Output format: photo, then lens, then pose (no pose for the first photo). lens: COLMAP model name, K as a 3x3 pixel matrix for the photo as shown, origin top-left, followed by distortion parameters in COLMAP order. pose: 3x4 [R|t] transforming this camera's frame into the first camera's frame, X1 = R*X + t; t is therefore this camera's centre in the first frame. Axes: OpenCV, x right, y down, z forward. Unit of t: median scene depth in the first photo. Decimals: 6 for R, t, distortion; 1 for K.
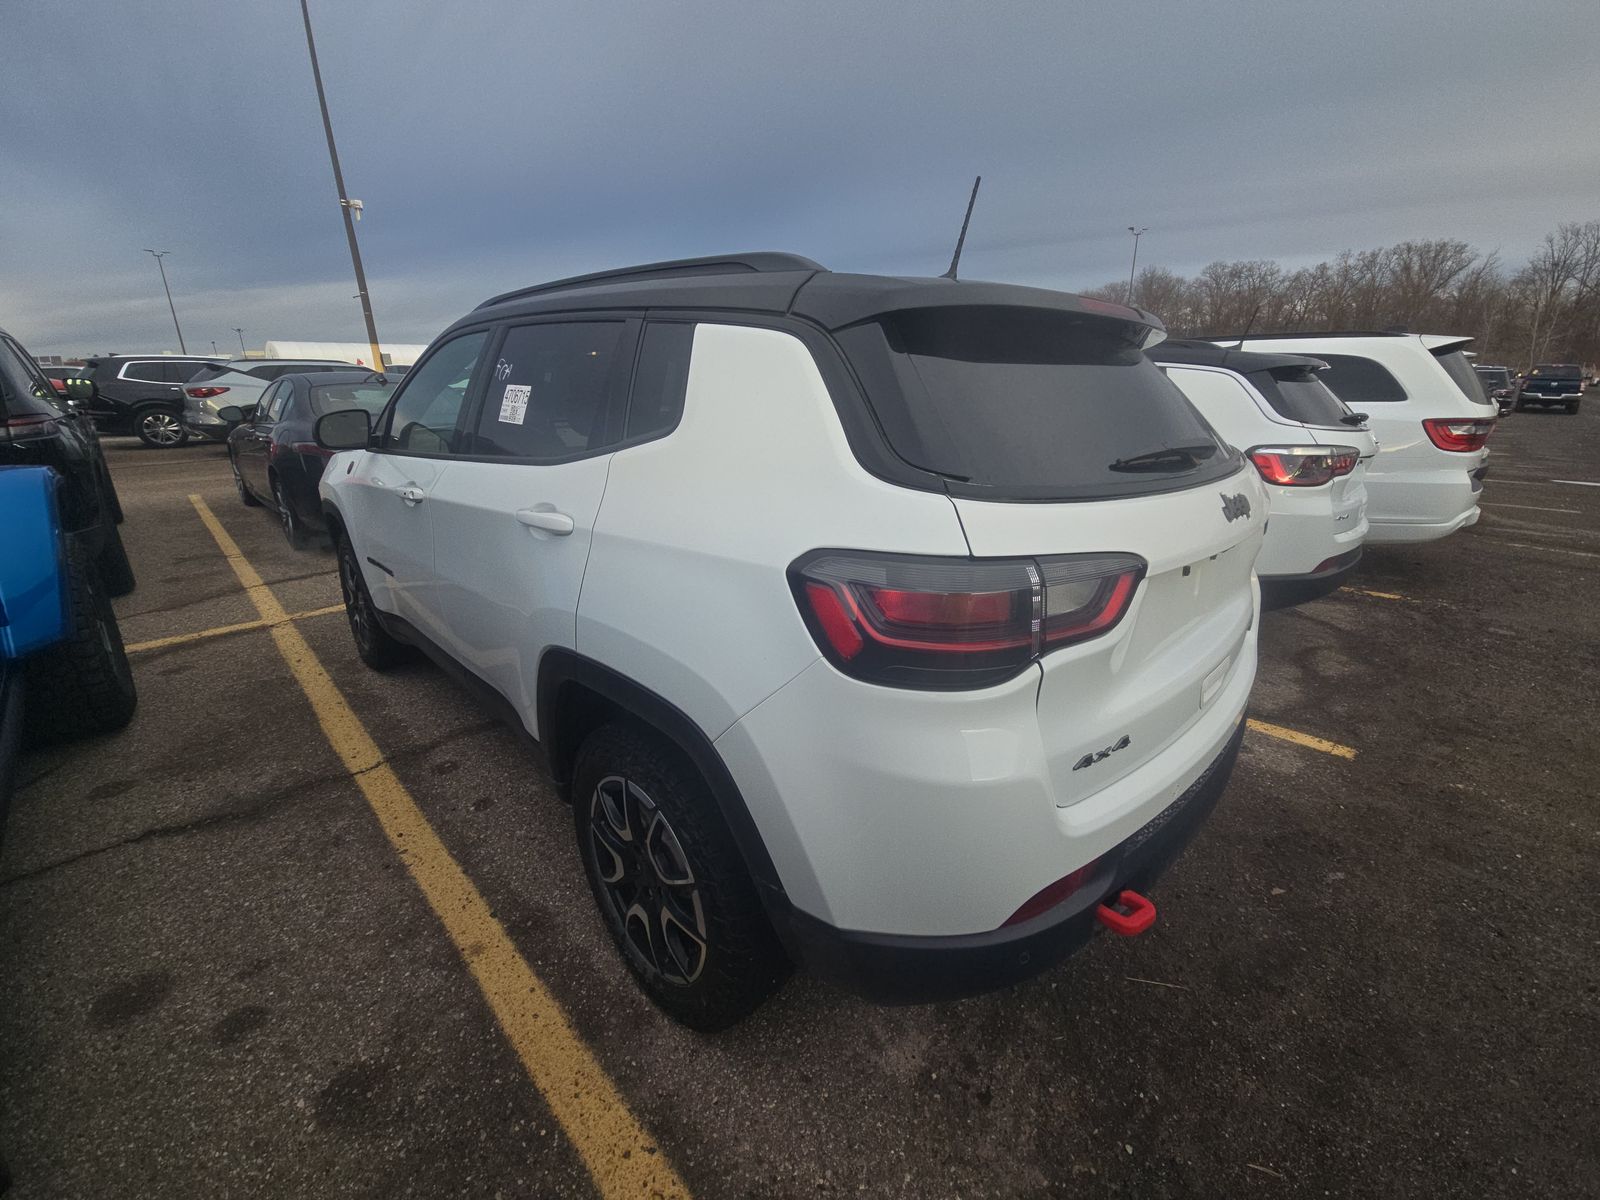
lens RADIAL K [[660.8, 0, 800.0], [0, 660.8, 600.0], [0, 0, 1]] dist [0.024600, -0.020405]
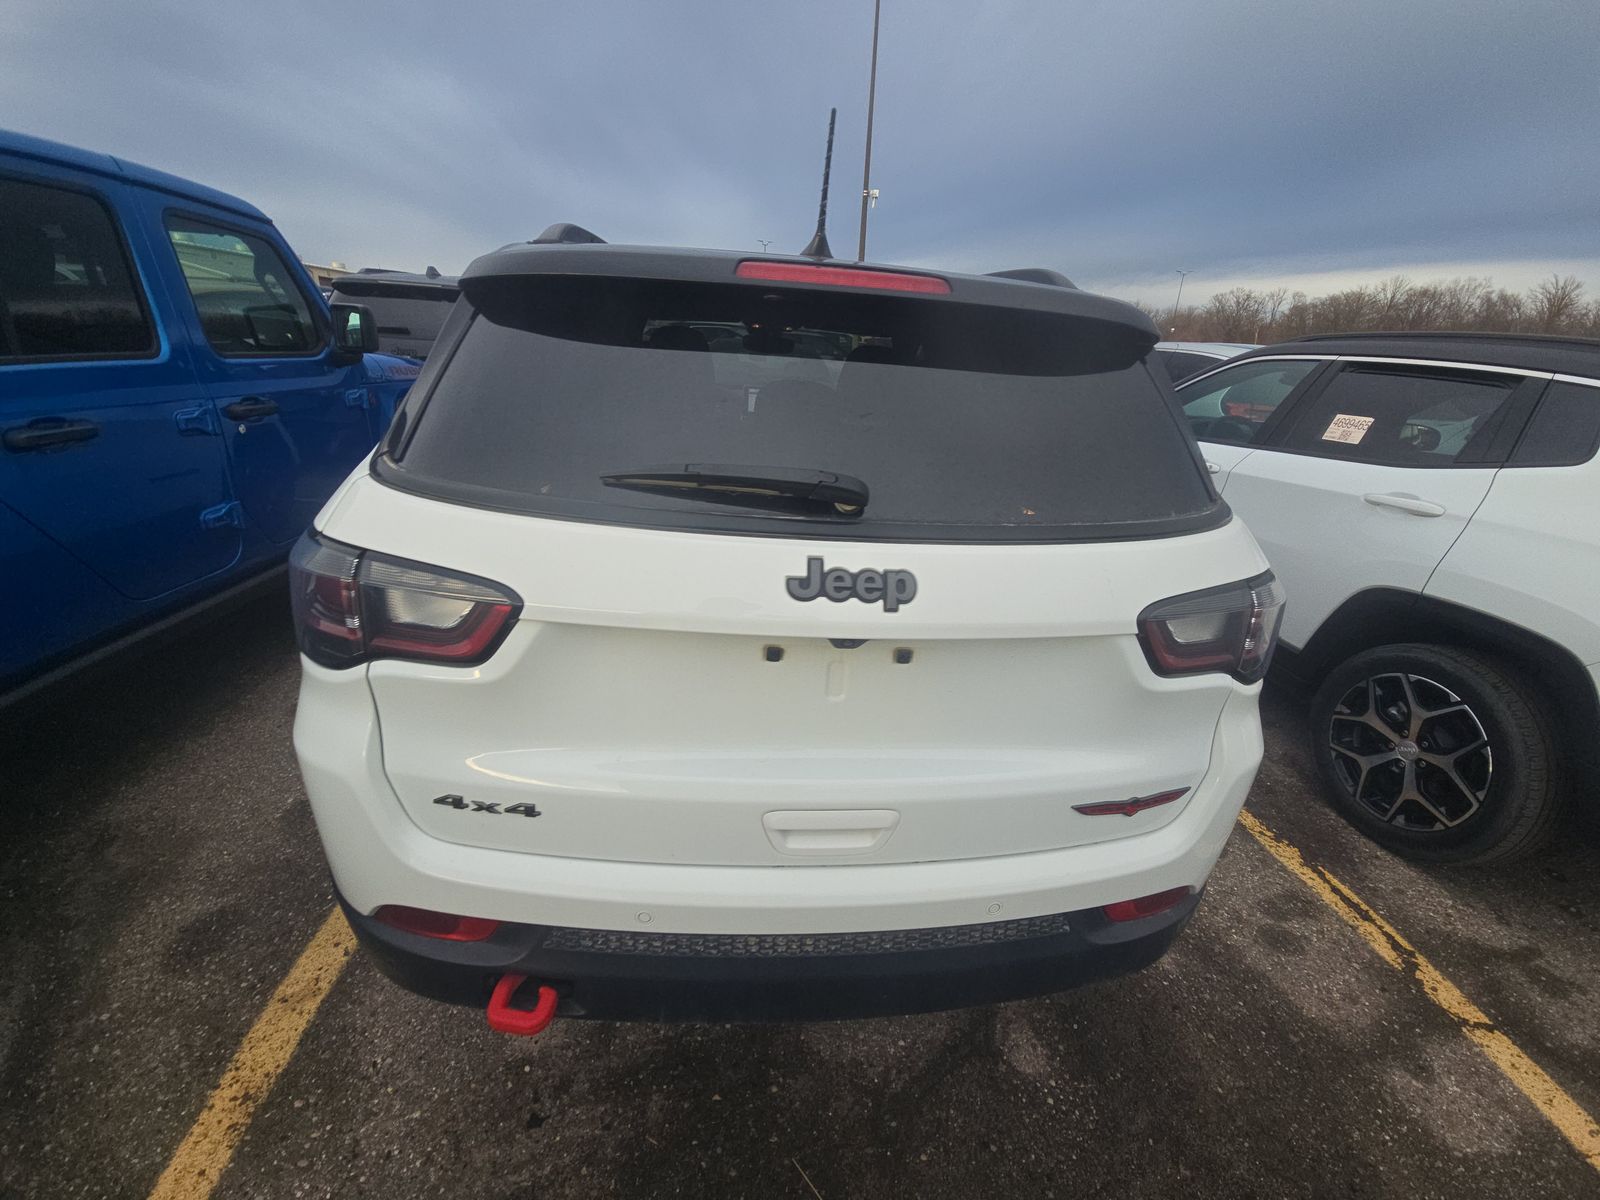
lens RADIAL K [[652.1, 0, 823.6], [0, 652.1, 595.2], [0, 0, 1]] dist [0.049314, -0.030631]
pose [[0.770671, 0.272568, -0.575996, 0.971065], [-0.257761, 0.959995, 0.109403, -0.189617], [0.582773, 0.064156, 0.810098, 0.438228]]
